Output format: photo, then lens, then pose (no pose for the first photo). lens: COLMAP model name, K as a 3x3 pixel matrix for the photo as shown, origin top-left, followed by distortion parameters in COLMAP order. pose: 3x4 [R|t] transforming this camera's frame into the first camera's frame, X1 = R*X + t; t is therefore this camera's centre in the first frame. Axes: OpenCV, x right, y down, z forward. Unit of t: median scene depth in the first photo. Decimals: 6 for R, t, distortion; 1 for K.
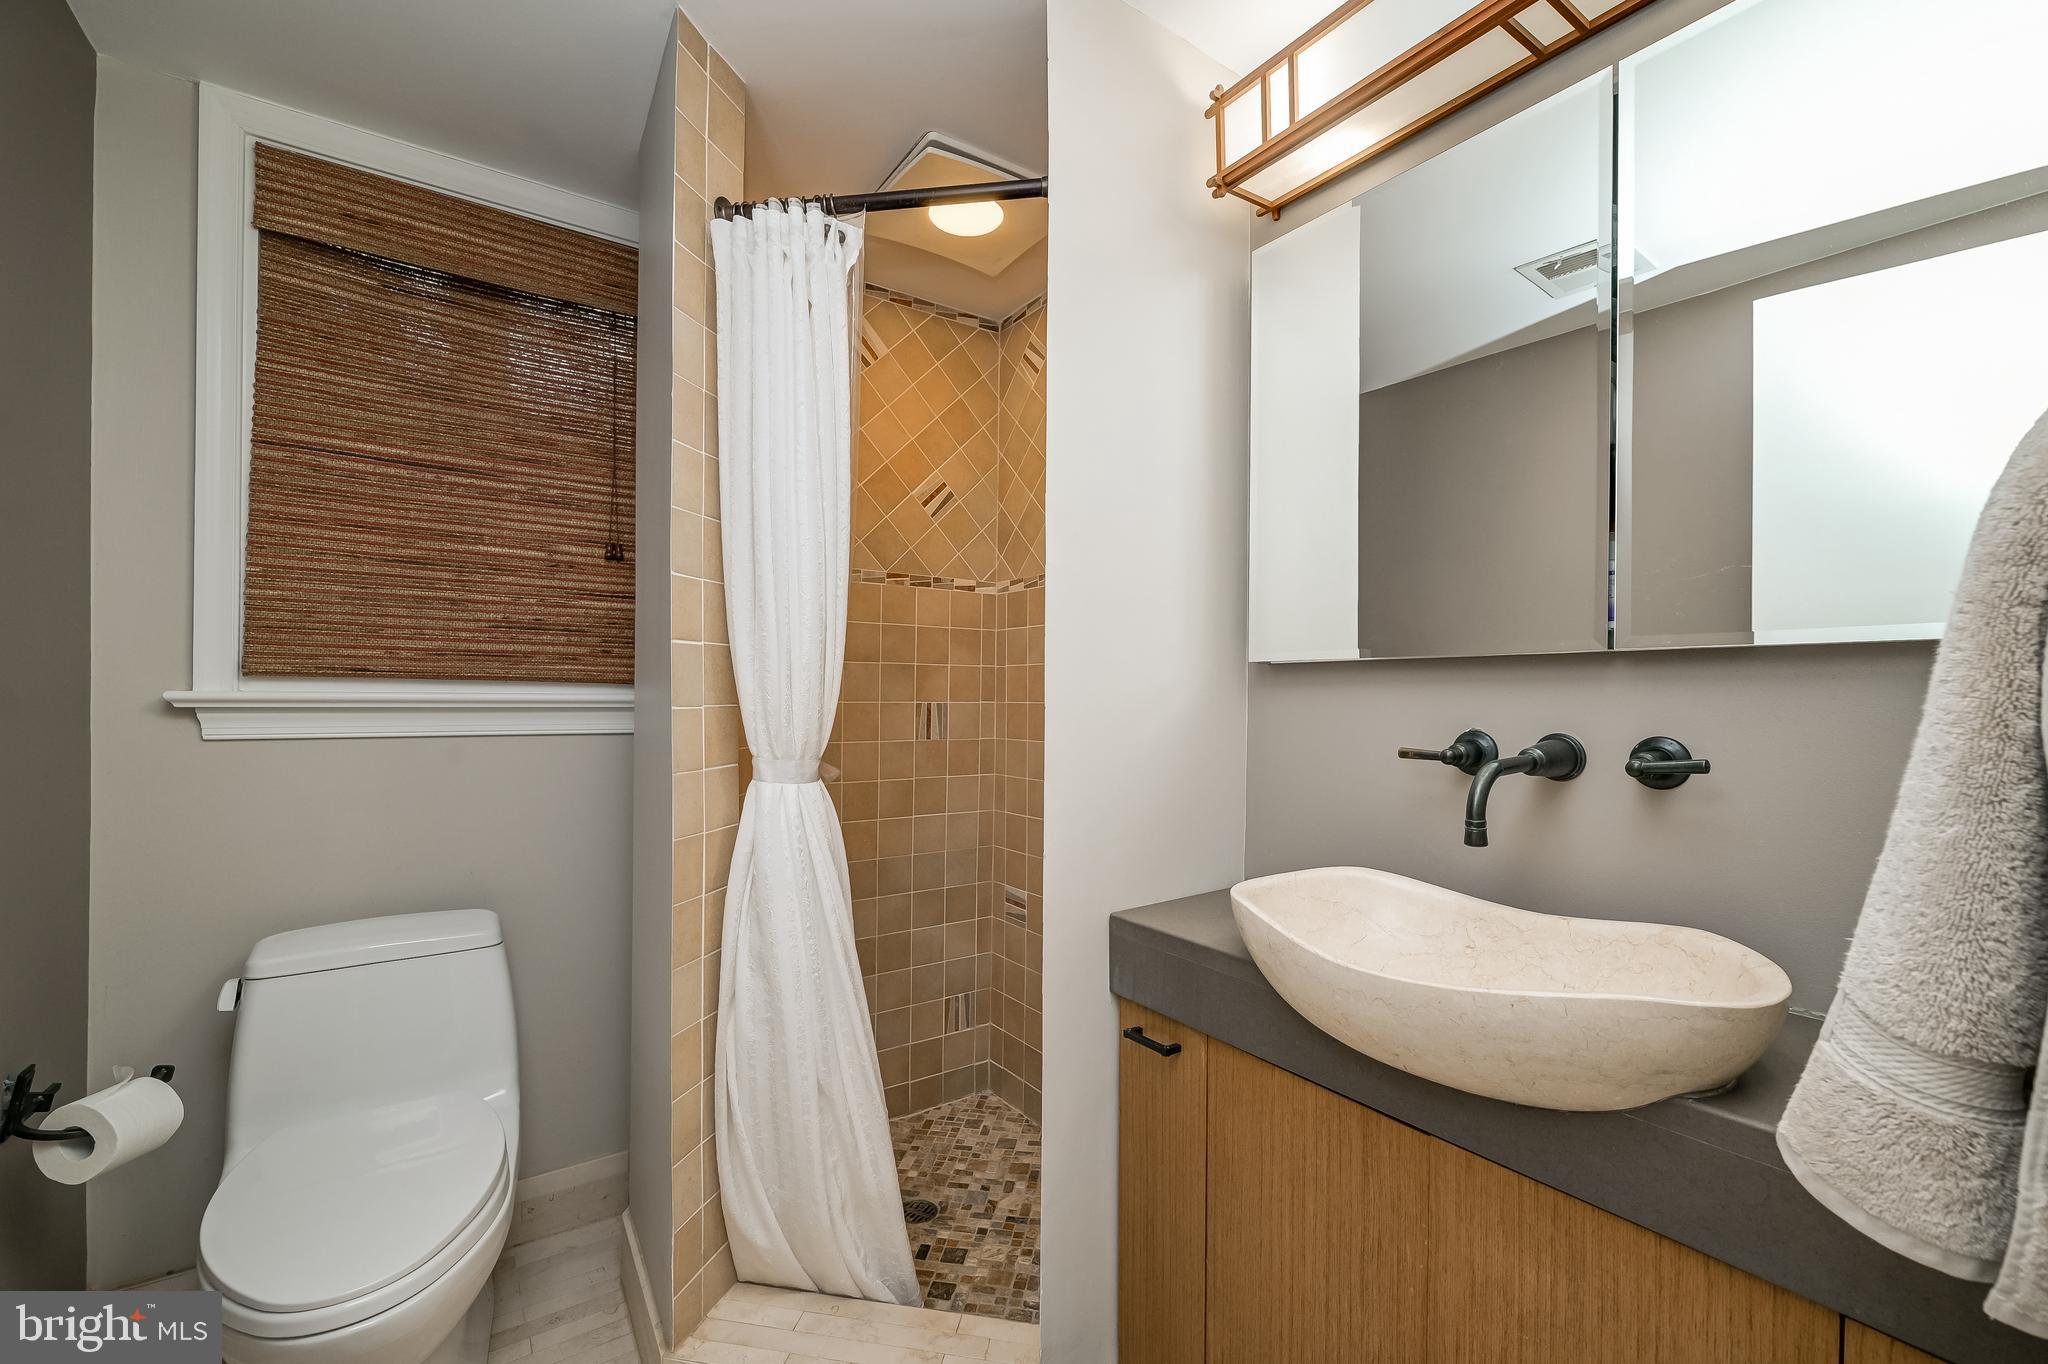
lens RADIAL K [[809.9, 0, 1019.5], [0, 809.9, 689.2], [0, 0, 1]] dist [0.002170, 0.000070]
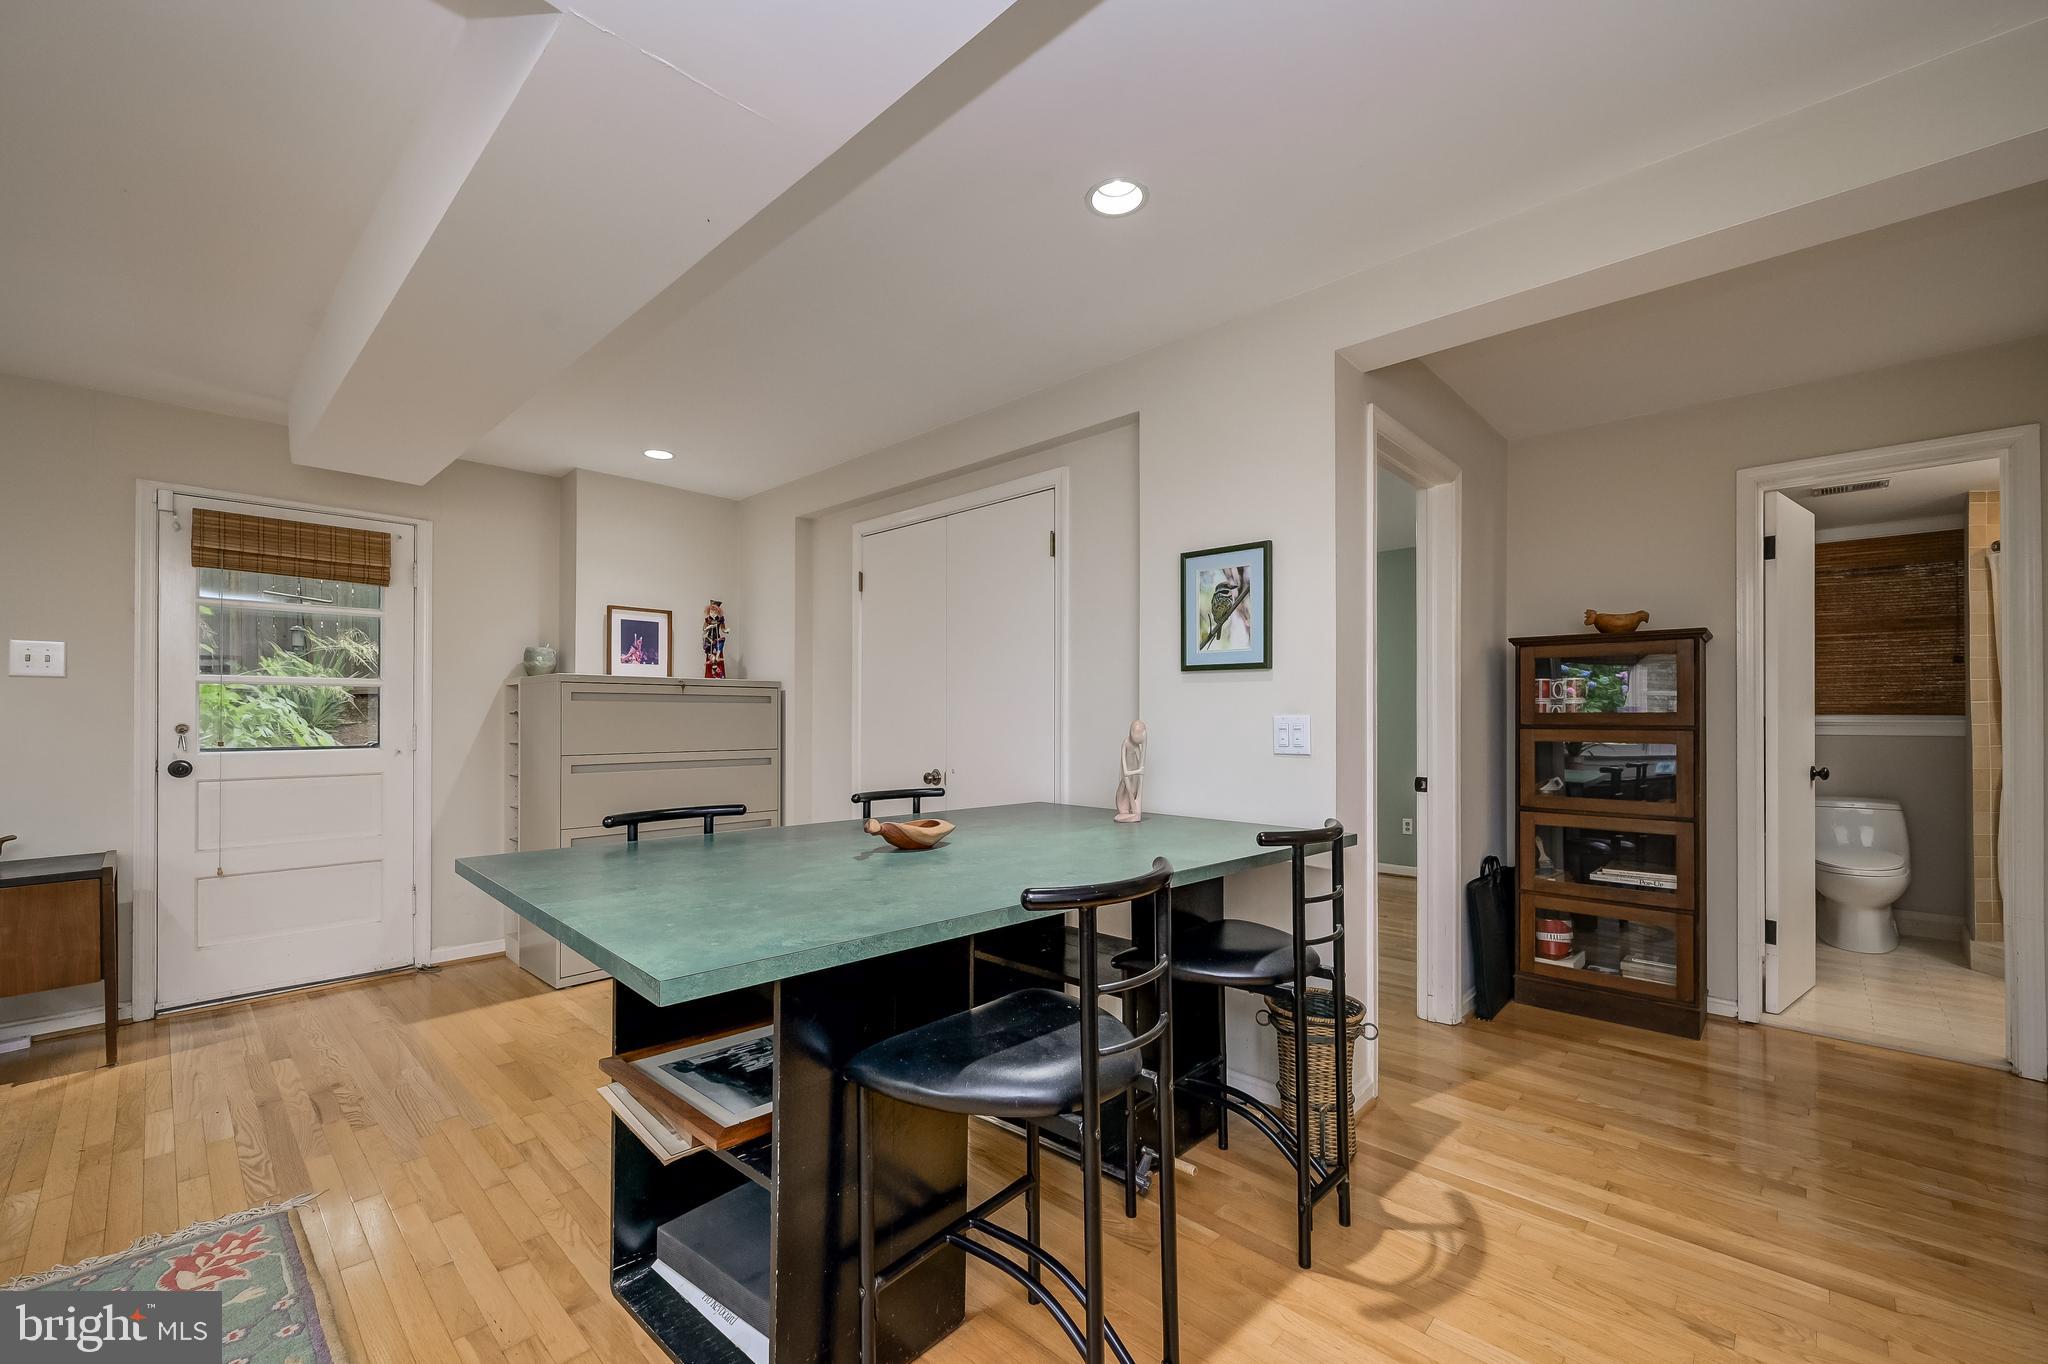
lens RADIAL K [[831.3, 0, 1022.3], [0, 831.3, 711.9], [0, 0, 1]] dist [0.001114, 0.000081]
pose [[0.197025, -0.008961, -0.980357, 1.486390], [-0.000099, 0.999958, -0.009160, 0.014063], [0.980398, 0.001902, 0.197016, -2.385039]]
